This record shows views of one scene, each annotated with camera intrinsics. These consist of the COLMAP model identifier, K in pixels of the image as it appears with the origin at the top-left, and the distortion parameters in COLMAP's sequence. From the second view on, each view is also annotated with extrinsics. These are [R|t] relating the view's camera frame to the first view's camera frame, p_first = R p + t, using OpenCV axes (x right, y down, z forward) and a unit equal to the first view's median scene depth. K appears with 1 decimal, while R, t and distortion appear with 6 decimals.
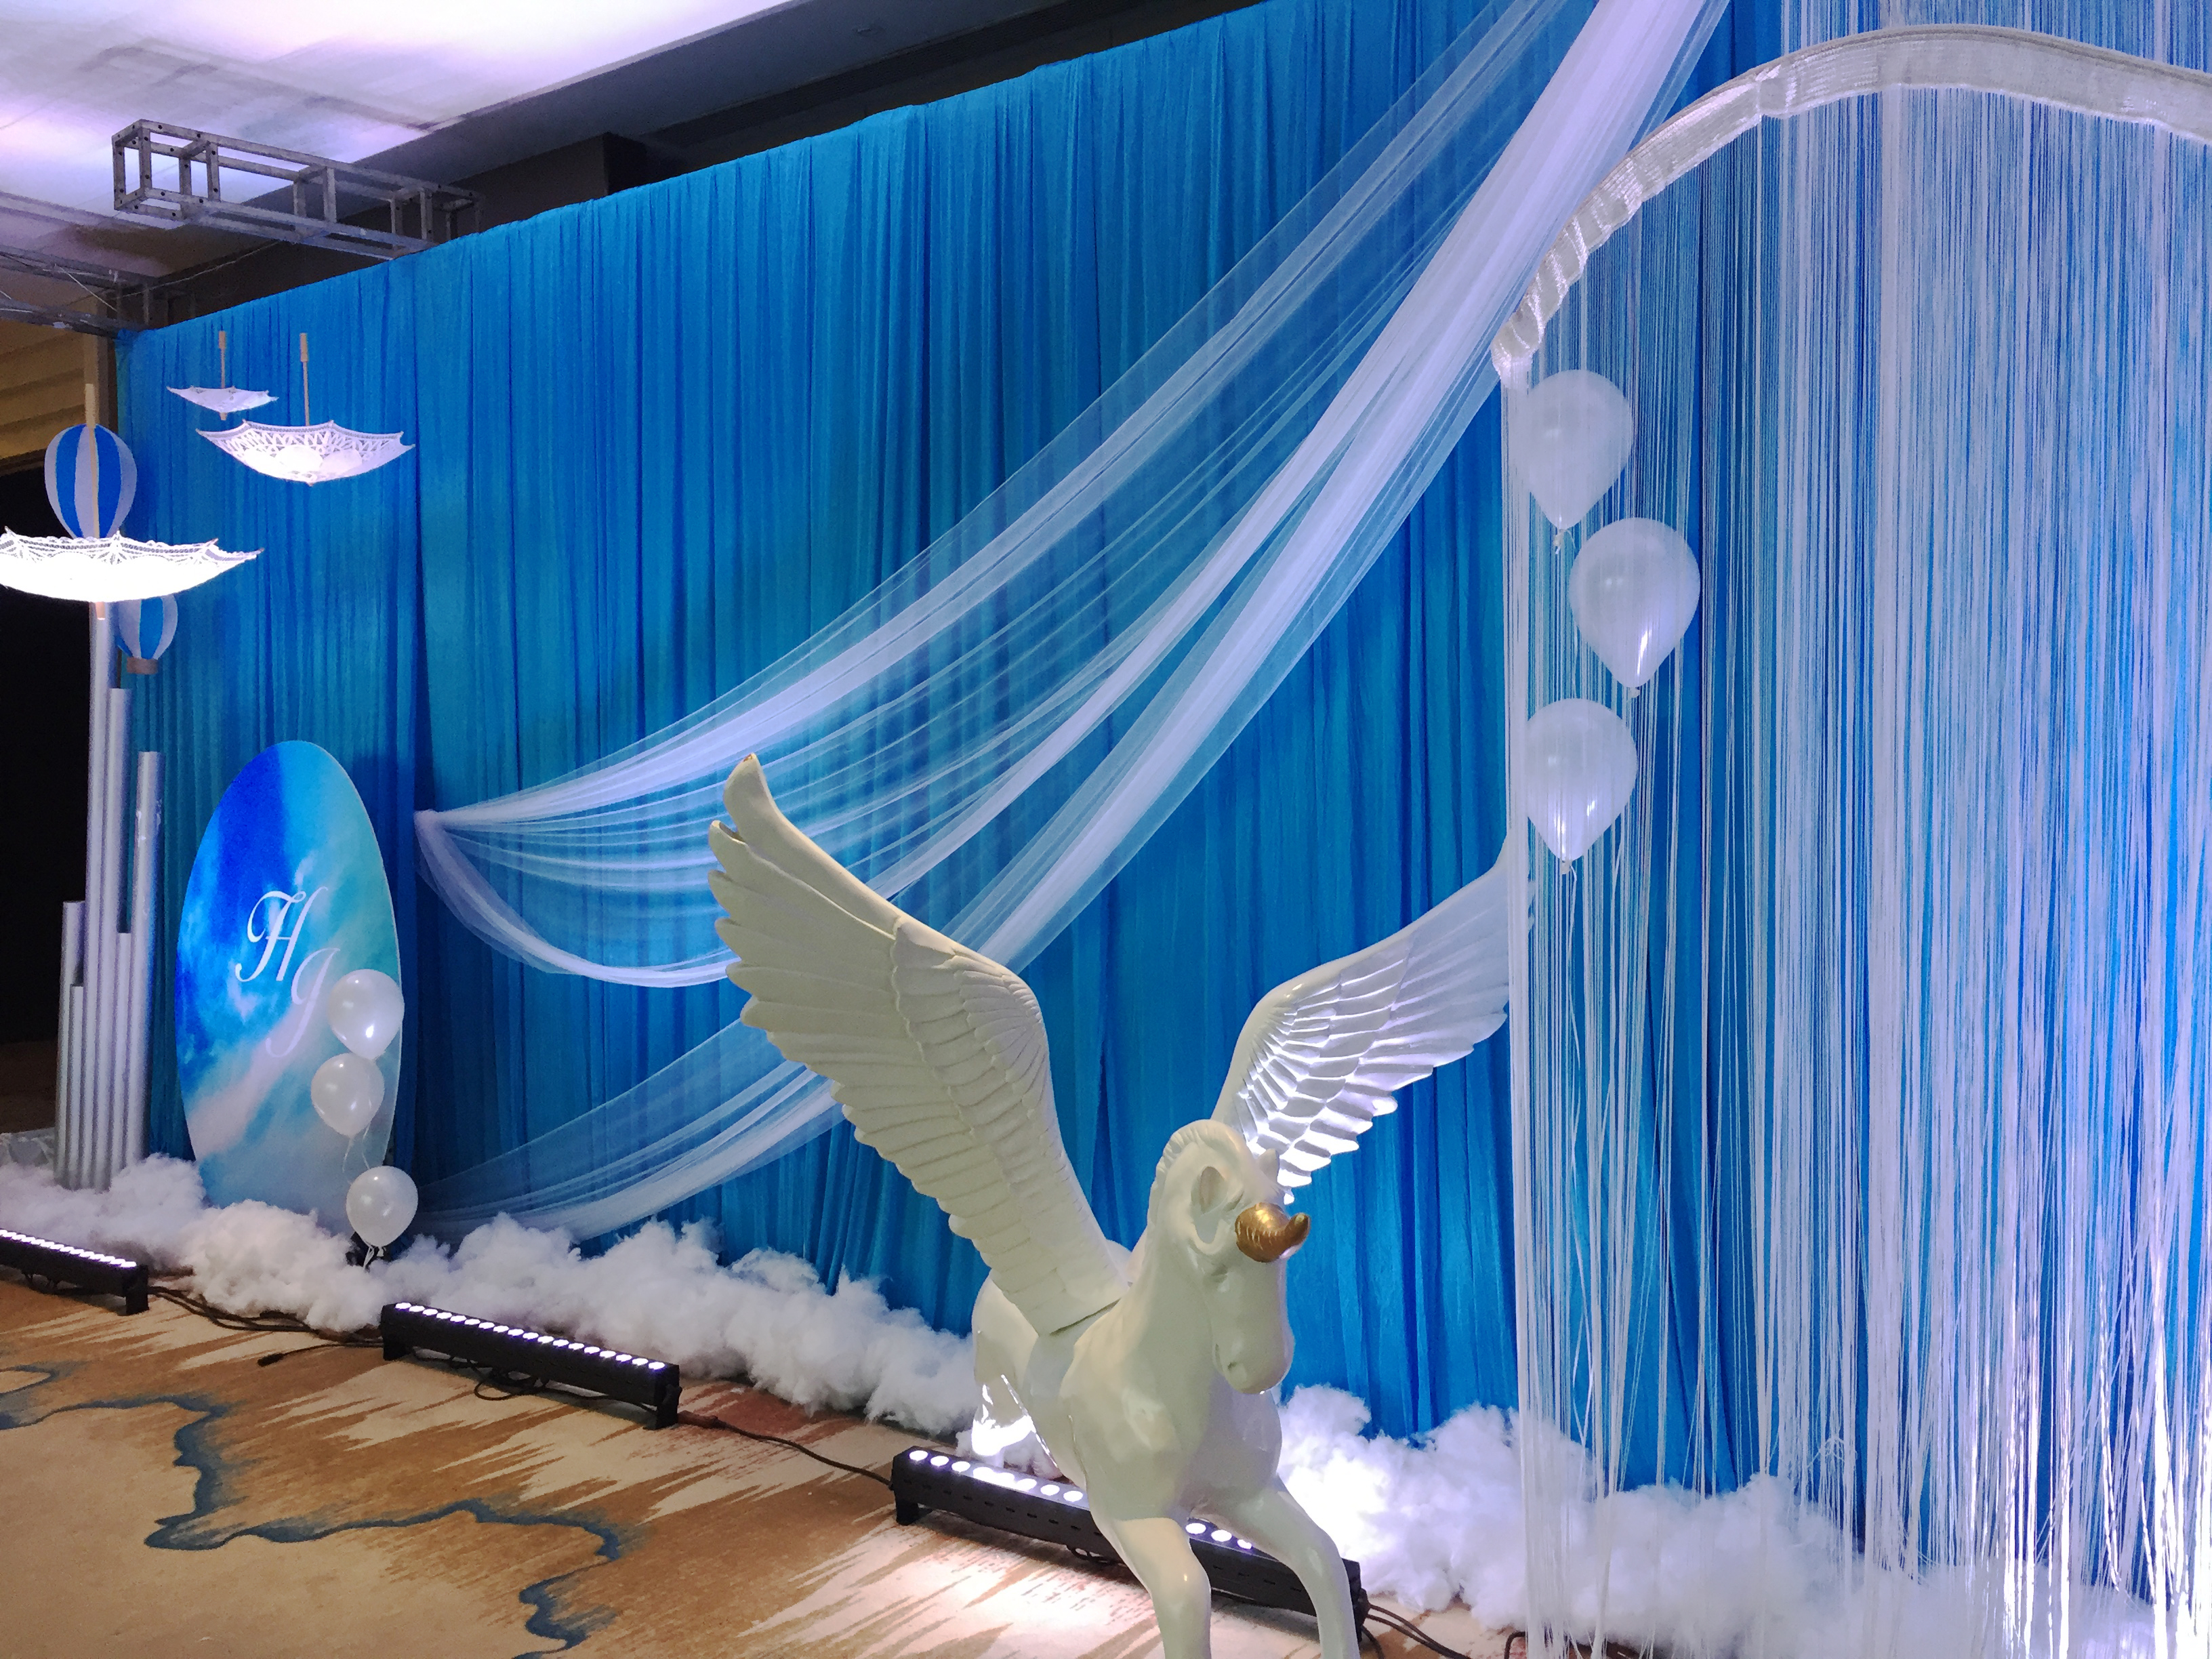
lens RADIAL K [[1860.0, 0, 1106.0], [0, 1860.0, 829.5], [0, 0, 1]] dist [0.064863, -0.102550]
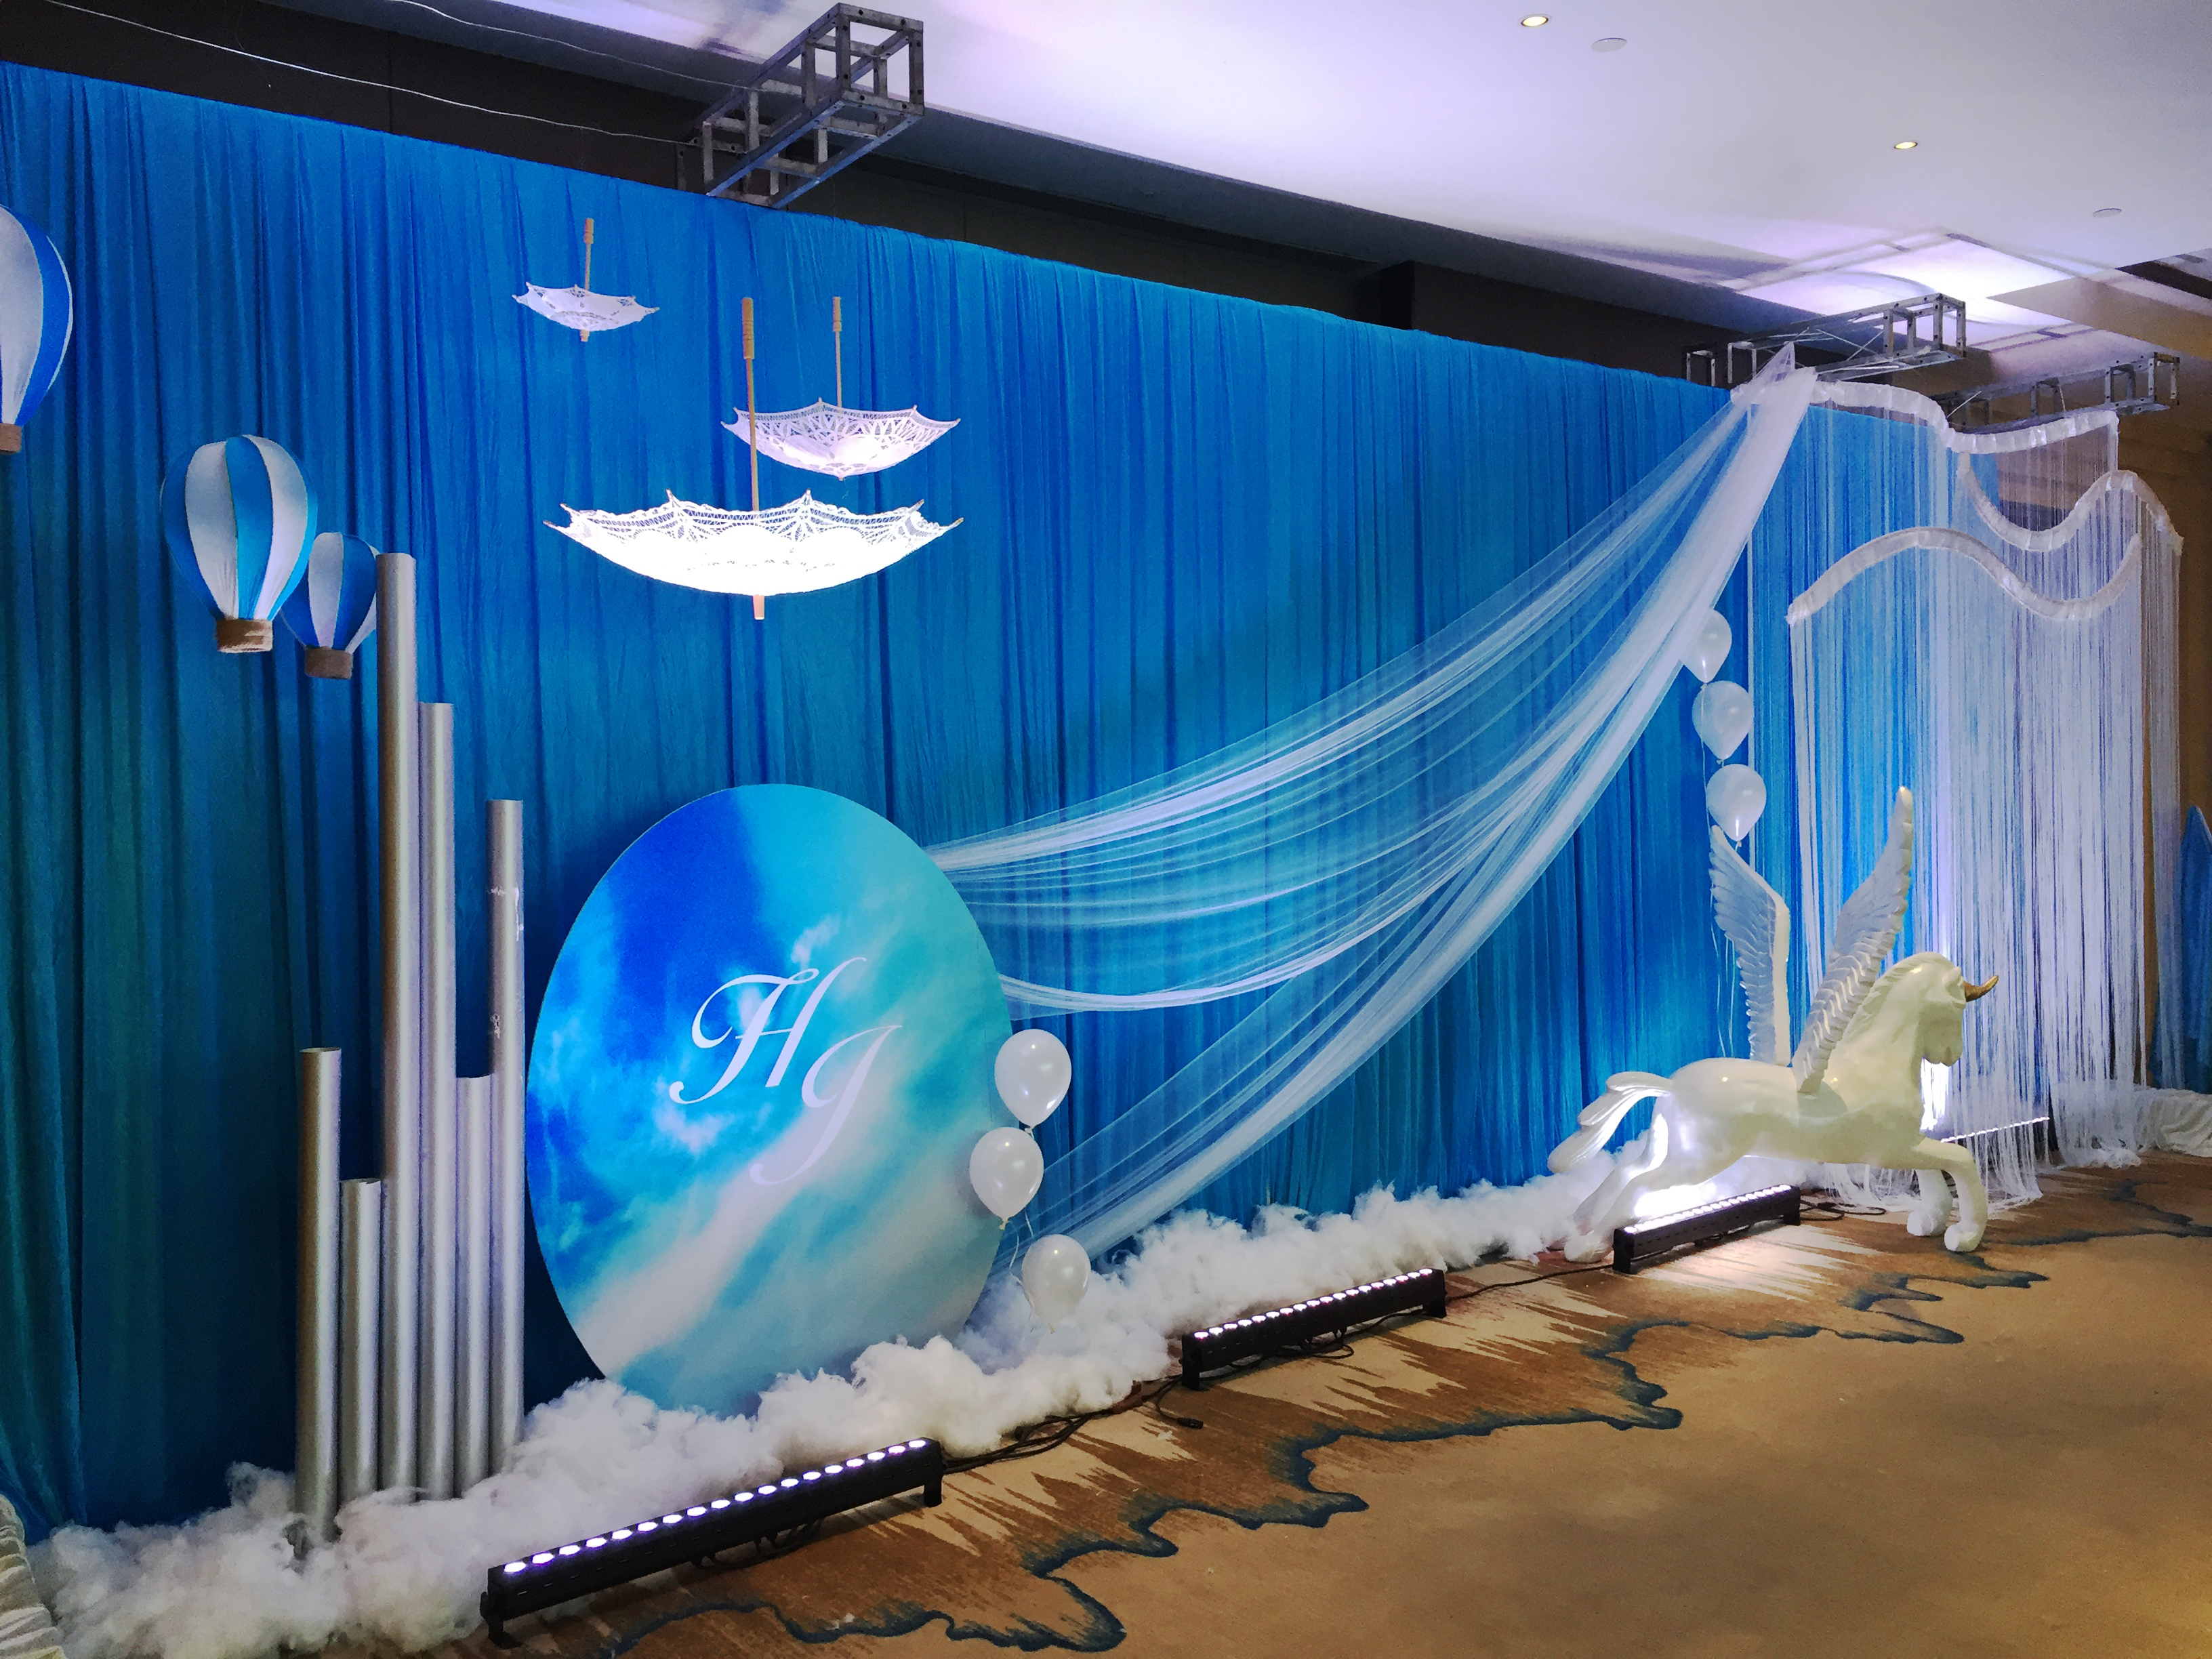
lens RADIAL K [[1860.0, 0, 1106.0], [0, 1860.0, 829.5], [0, 0, 1]] dist [0.064863, -0.102550]
pose [[0.277464, -0.022612, 0.960470, -1.310309], [0.045503, 0.998910, 0.010372, -0.033833], [-0.959658, 0.040826, 0.278191, 0.724609]]
